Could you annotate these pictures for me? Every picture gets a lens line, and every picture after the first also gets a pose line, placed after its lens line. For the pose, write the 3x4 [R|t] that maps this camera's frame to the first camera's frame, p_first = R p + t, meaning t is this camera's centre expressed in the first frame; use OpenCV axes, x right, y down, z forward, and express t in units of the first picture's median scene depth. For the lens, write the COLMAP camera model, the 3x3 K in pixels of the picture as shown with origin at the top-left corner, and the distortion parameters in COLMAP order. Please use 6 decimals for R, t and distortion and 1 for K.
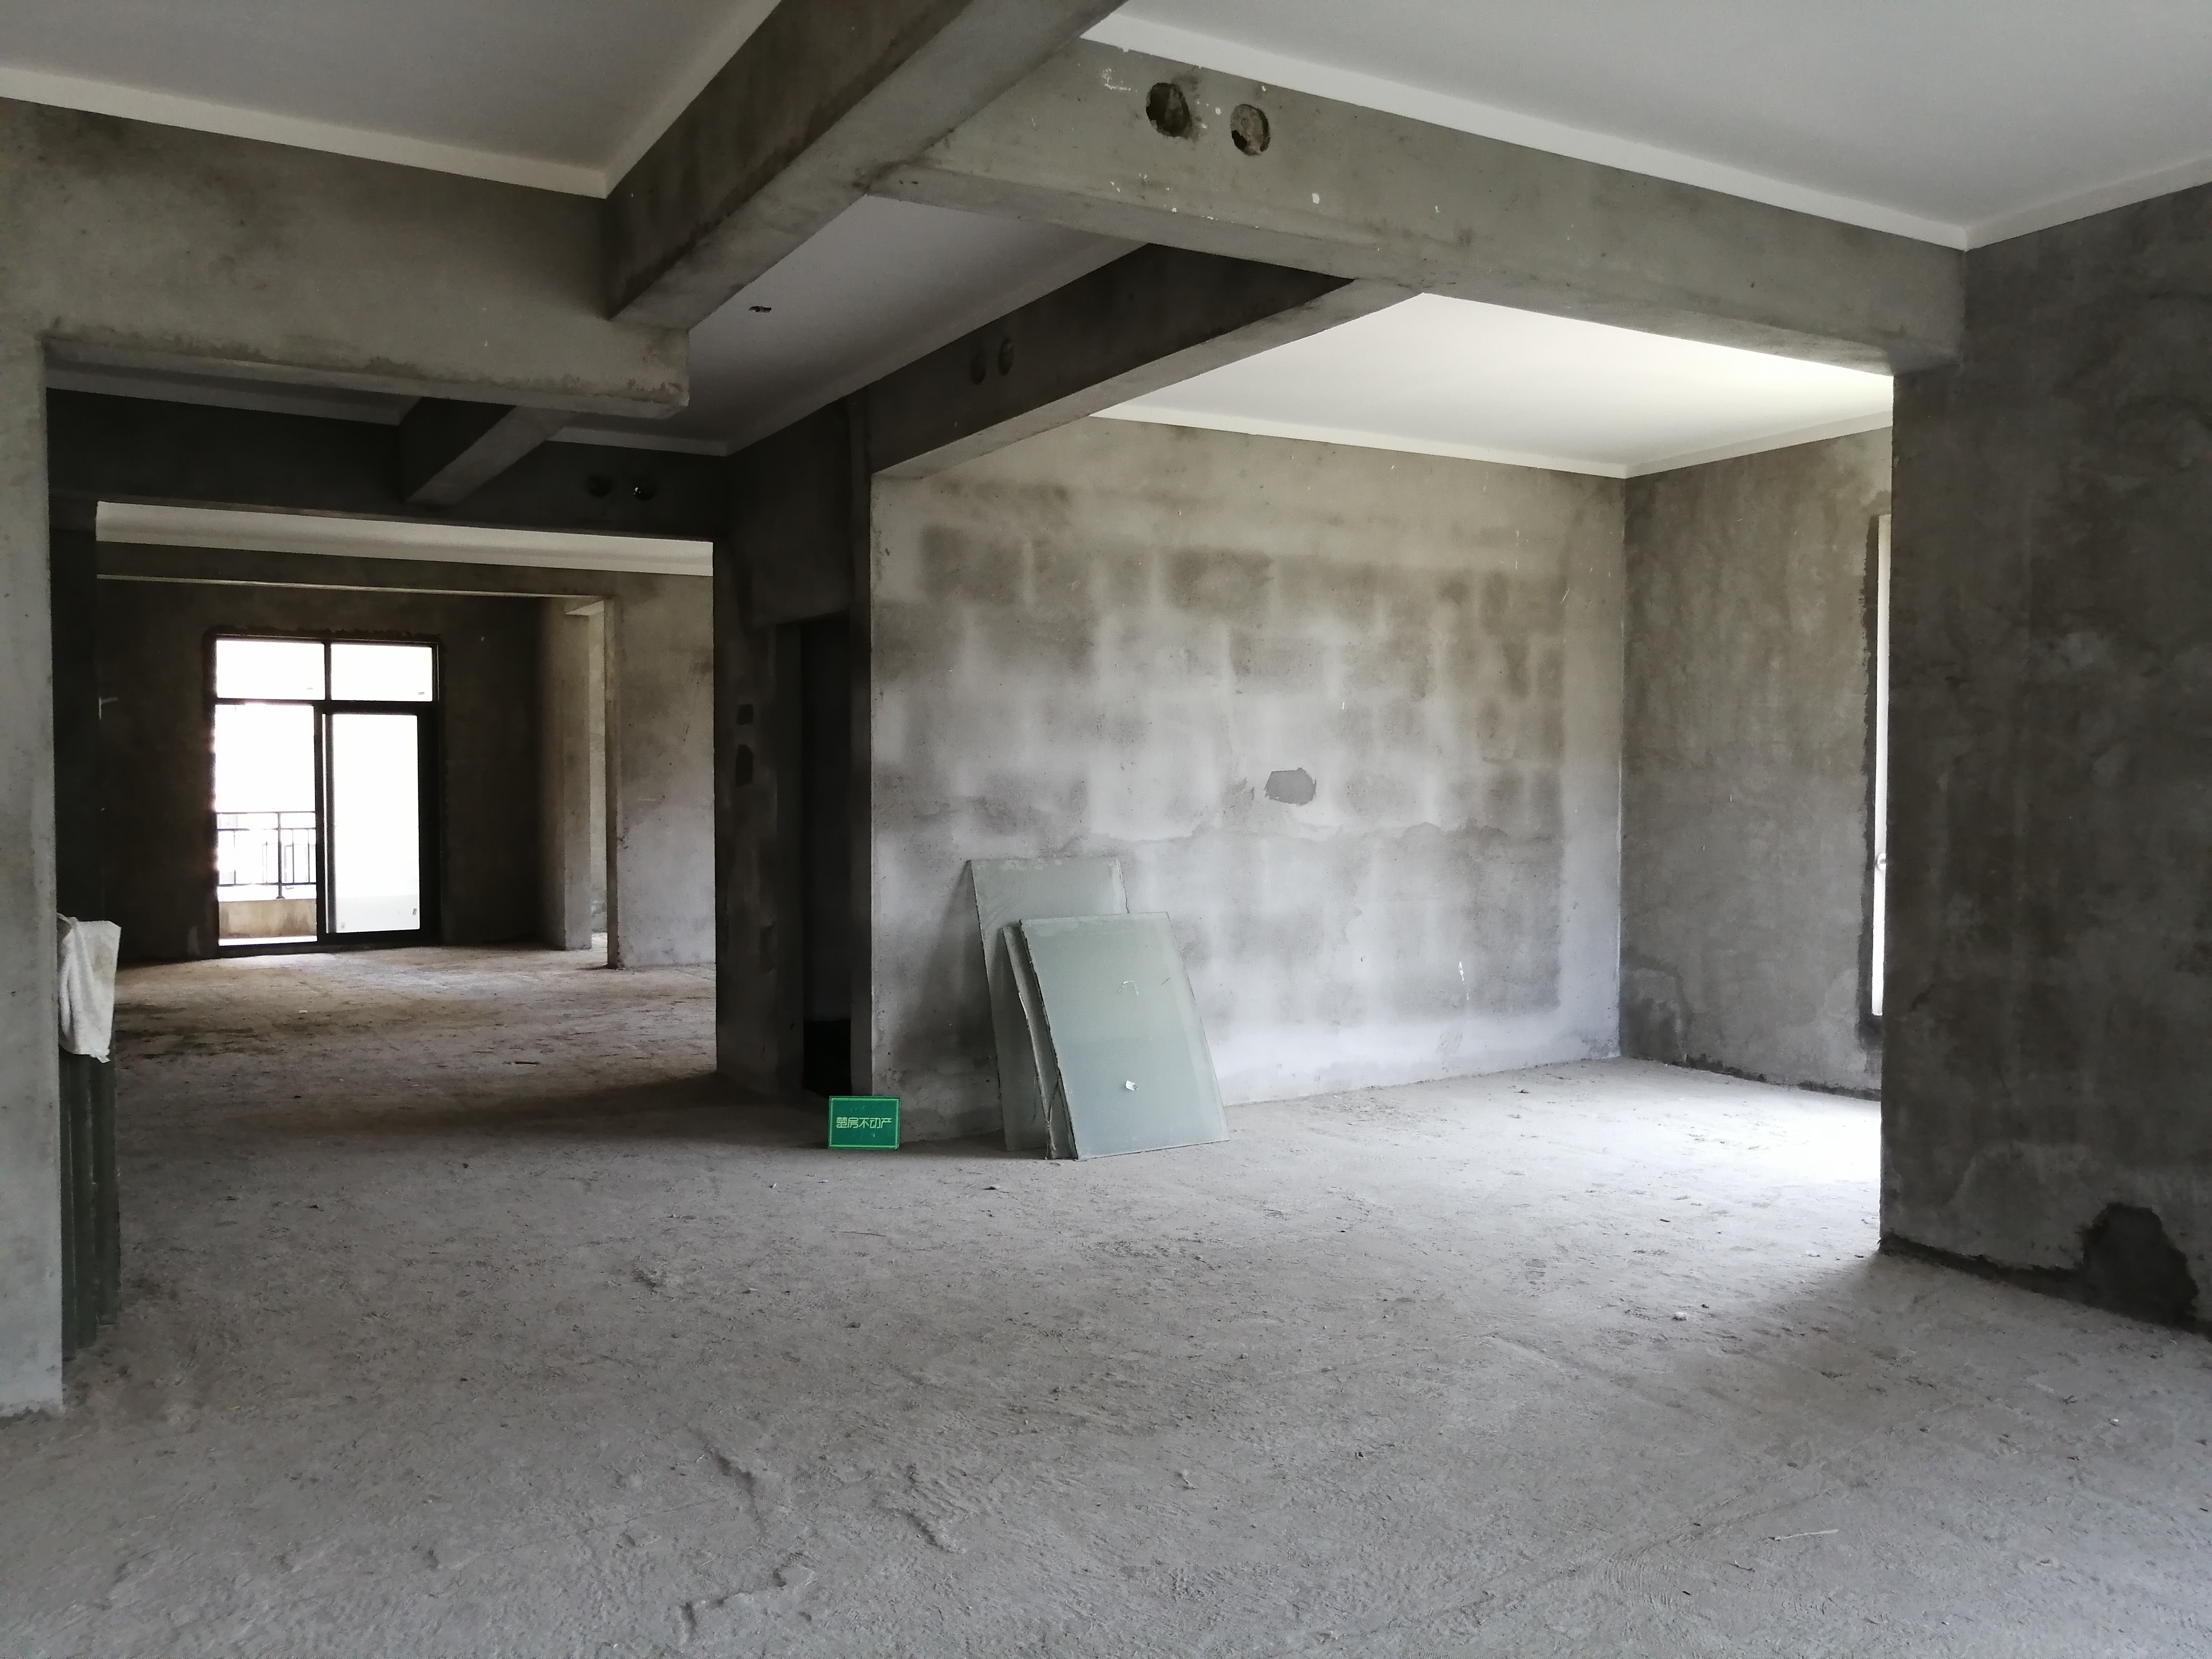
lens RADIAL K [[1733.8, 0, 1104.0], [0, 1733.8, 823.1], [0, 0, 1]] dist [-0.026851, 0.049788]
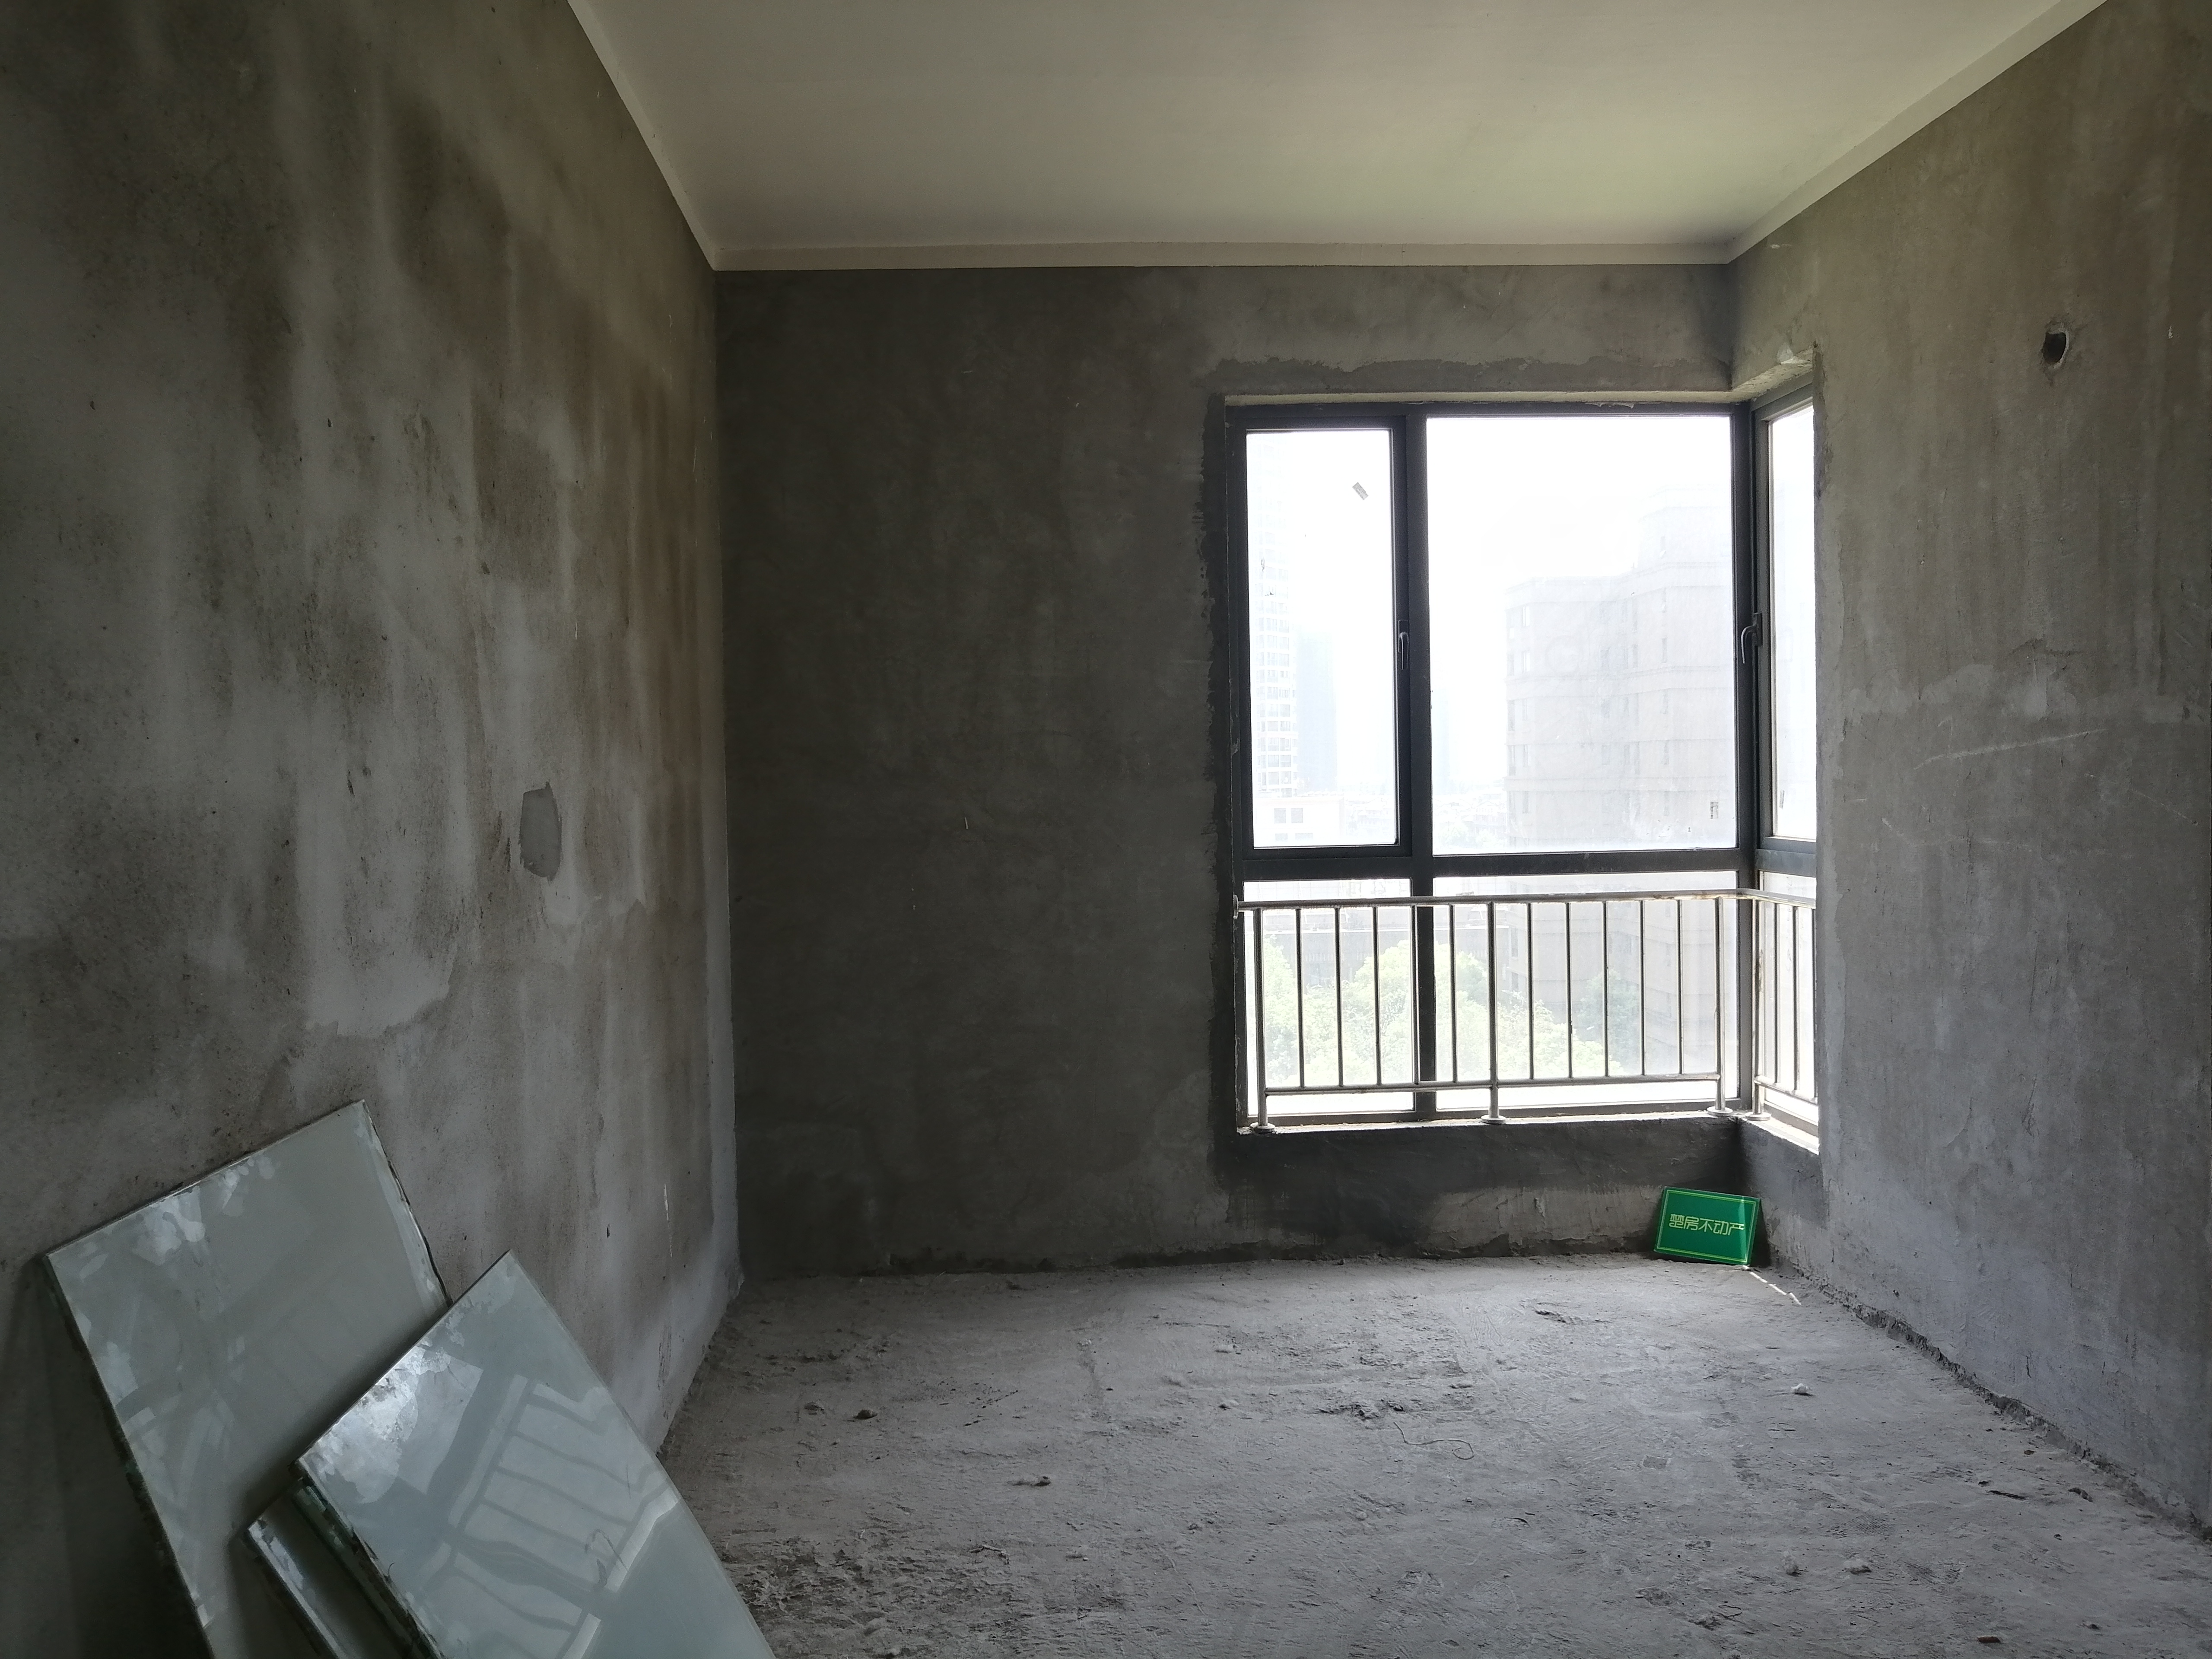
lens RADIAL K [[1733.8, 0, 1104.0], [0, 1733.8, 823.1], [0, 0, 1]] dist [-0.026851, 0.049788]
pose [[0.455353, -0.034201, 0.889654, -0.167466], [0.048555, 0.998729, 0.013542, -0.021256], [-0.888986, 0.037030, 0.456435, 0.693370]]
